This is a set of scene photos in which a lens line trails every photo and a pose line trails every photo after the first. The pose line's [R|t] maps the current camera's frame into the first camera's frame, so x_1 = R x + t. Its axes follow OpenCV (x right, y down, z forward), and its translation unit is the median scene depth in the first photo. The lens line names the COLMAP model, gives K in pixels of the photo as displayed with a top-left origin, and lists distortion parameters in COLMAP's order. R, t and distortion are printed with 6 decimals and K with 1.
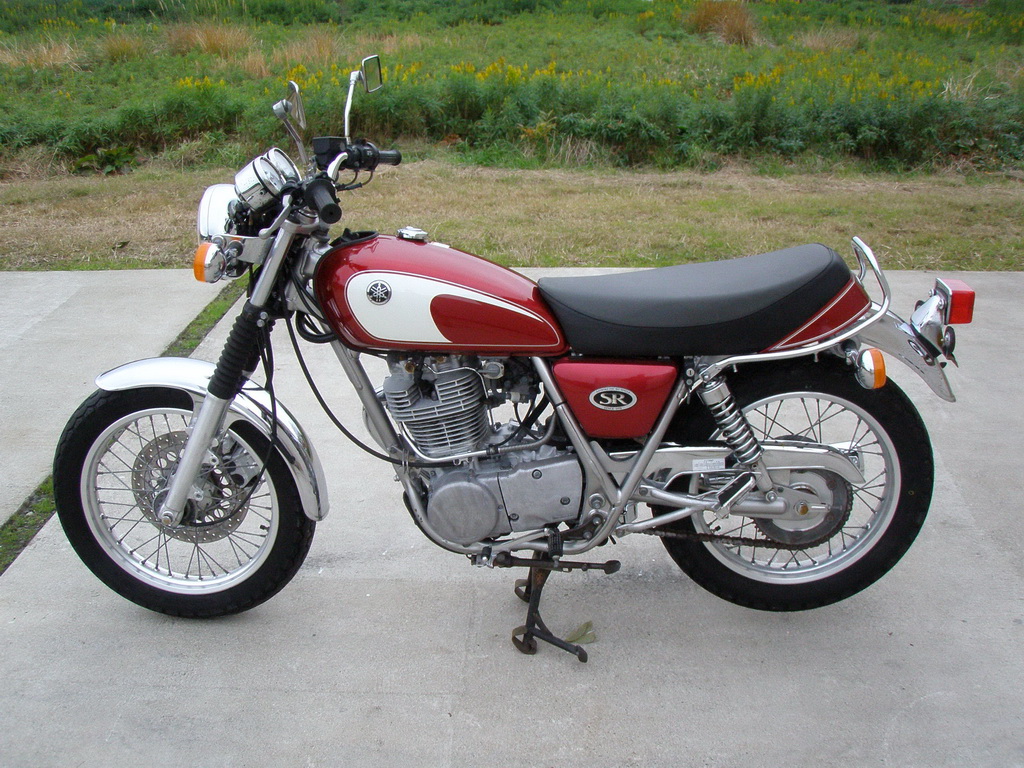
lens RADIAL K [[1143.7, 0, 507.4], [0, 1143.7, 398.4], [0, 0, 1]] dist [-0.213089, 0.212958]
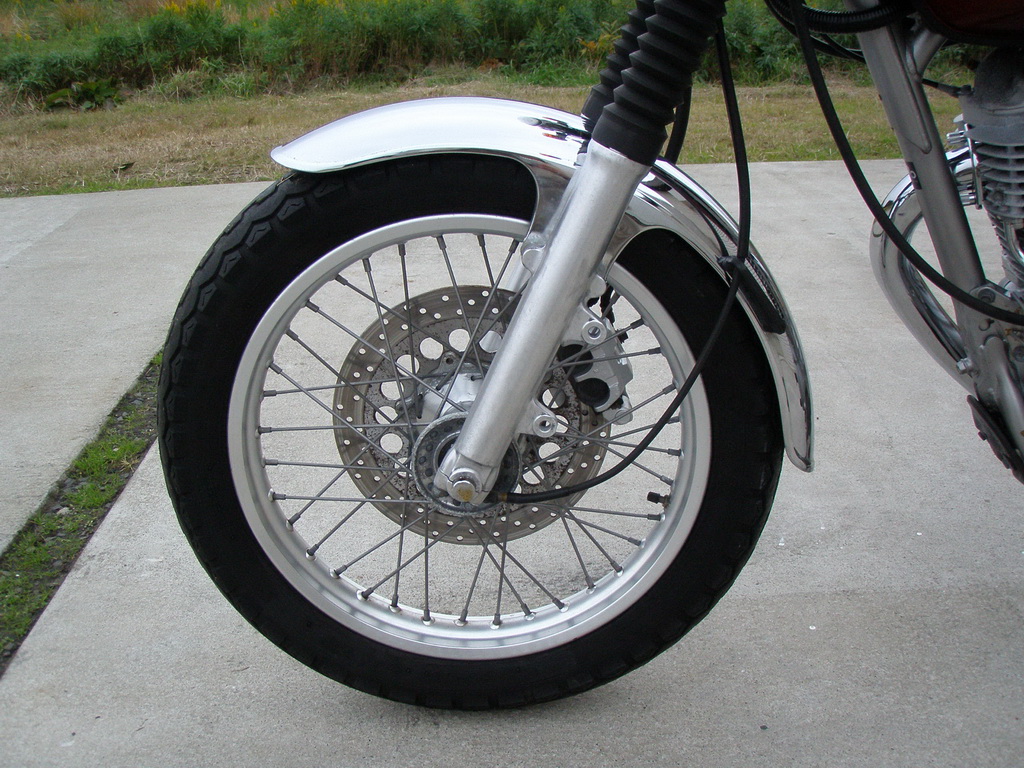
lens RADIAL K [[1143.7, 0, 507.4], [0, 1143.7, 398.4], [0, 0, 1]] dist [-0.213089, 0.212958]
pose [[0.998238, -0.046889, 0.036359, -0.286144], [0.046792, 0.998898, 0.003519, 0.070741], [-0.036484, -0.001812, 0.999333, 0.553986]]
